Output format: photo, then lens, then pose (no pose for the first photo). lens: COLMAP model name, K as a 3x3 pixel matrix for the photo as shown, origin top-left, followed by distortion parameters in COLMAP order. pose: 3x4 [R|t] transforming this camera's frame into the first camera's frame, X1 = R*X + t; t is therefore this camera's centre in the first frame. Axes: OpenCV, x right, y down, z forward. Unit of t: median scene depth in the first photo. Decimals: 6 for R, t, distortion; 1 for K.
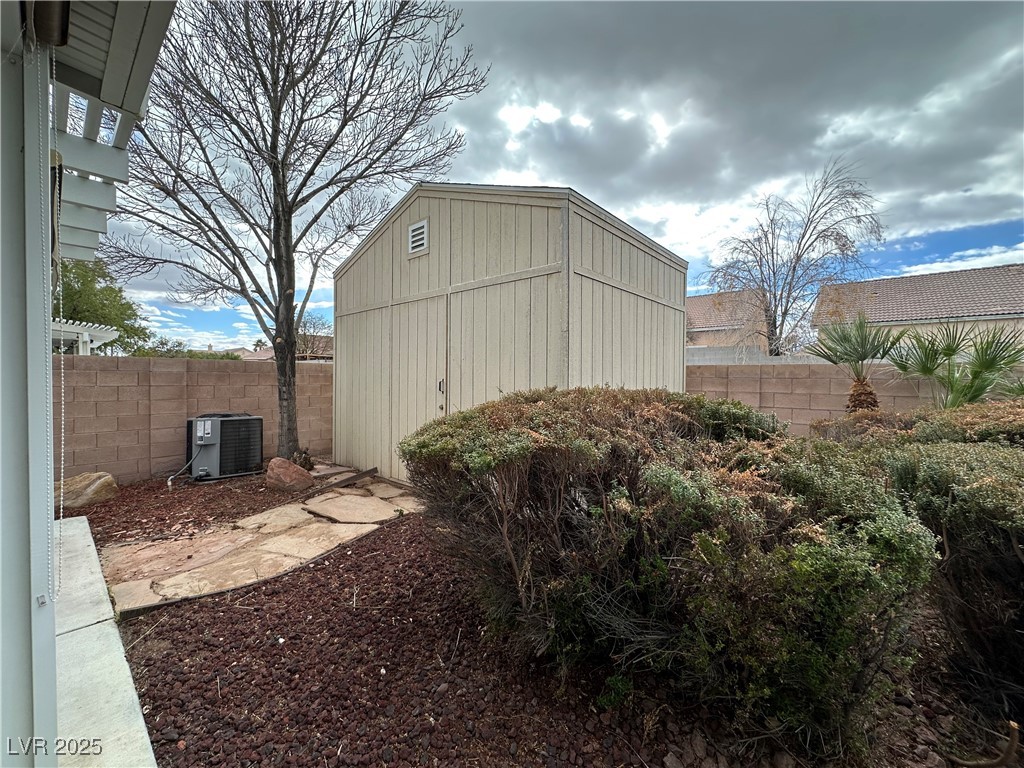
lens RADIAL K [[408.8, 0, 512.5], [0, 408.8, 381.5], [0, 0, 1]] dist [-0.002990, -0.000452]
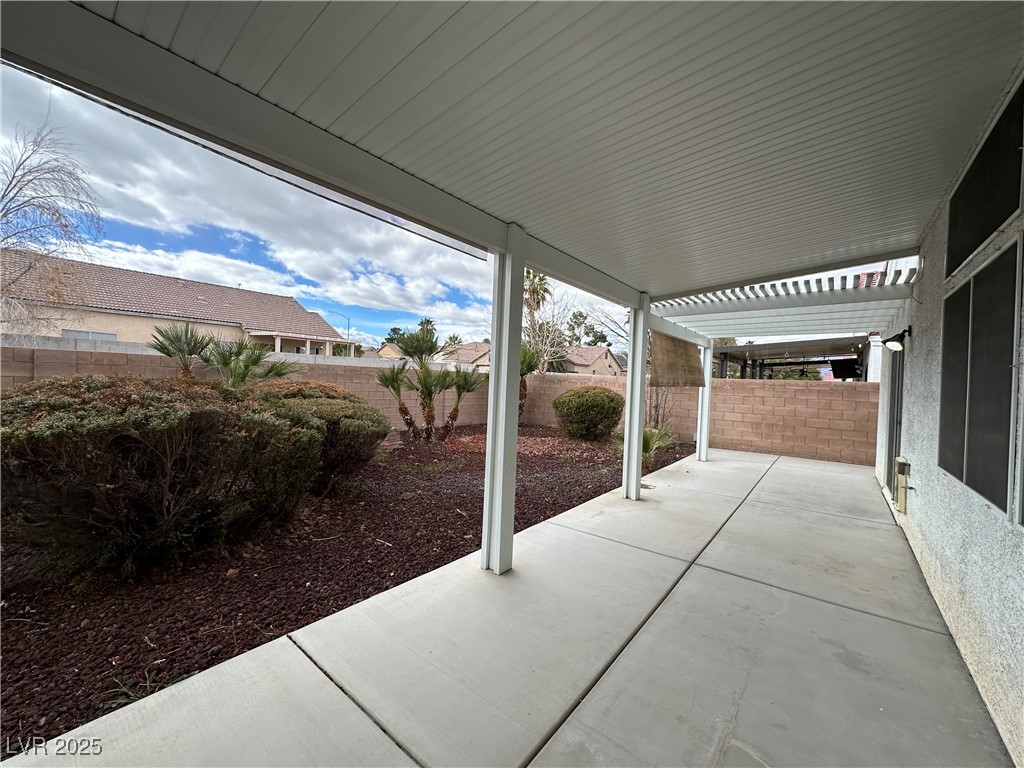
lens RADIAL K [[408.8, 0, 512.5], [0, 408.8, 381.5], [0, 0, 1]] dist [-0.002990, -0.000452]
pose [[-0.042632, -0.013641, 0.998998, -0.499300], [-0.026093, 0.999581, 0.012535, -0.005290], [-0.998750, -0.025532, -0.042970, -0.079199]]
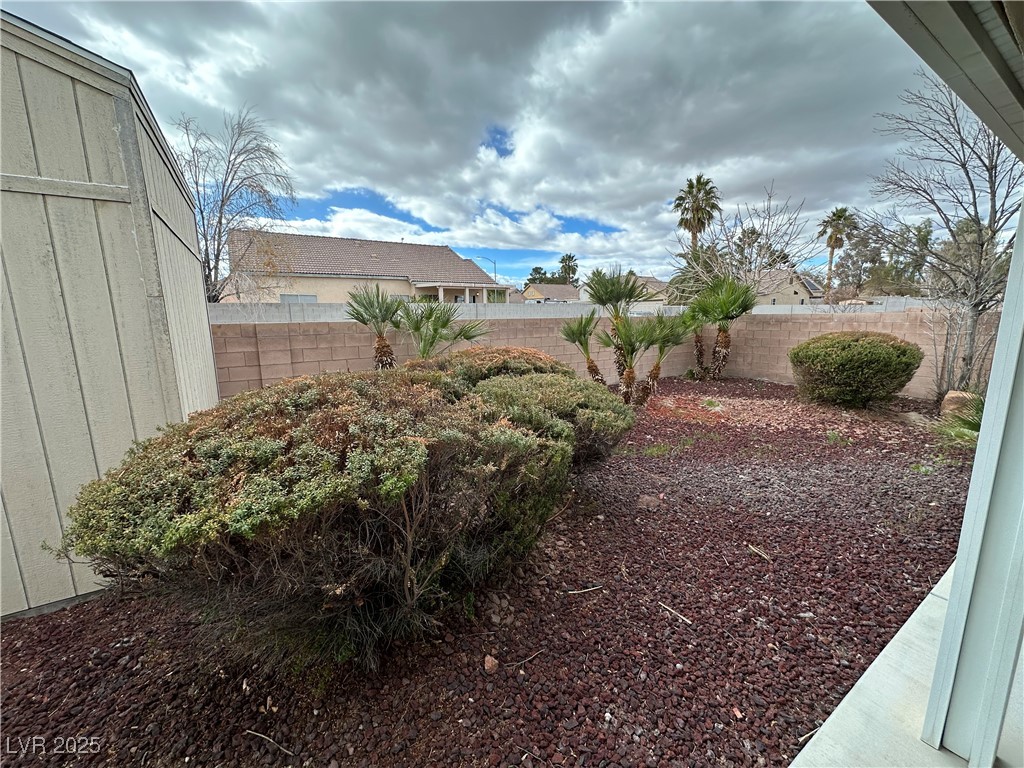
lens RADIAL K [[408.8, 0, 512.5], [0, 408.8, 381.5], [0, 0, 1]] dist [-0.002990, -0.000452]
pose [[0.287264, -0.164629, 0.943598, -0.246148], [0.025782, 0.986091, 0.164194, -0.051518], [-0.957504, -0.022839, 0.287513, 0.145756]]
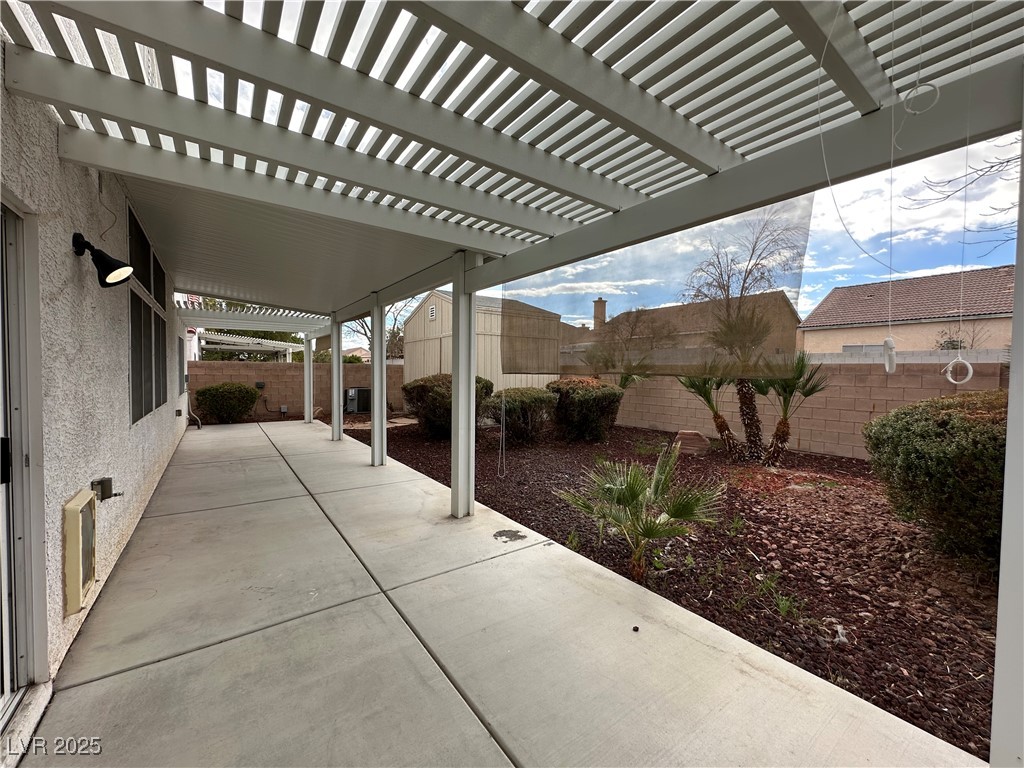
lens RADIAL K [[408.8, 0, 512.5], [0, 408.8, 381.5], [0, 0, 1]] dist [-0.002990, -0.000452]
pose [[0.973221, 0.006990, -0.229763, 0.727155], [-0.004393, 0.999921, 0.011814, 0.017798], [0.229828, -0.010488, 0.973175, -1.136070]]
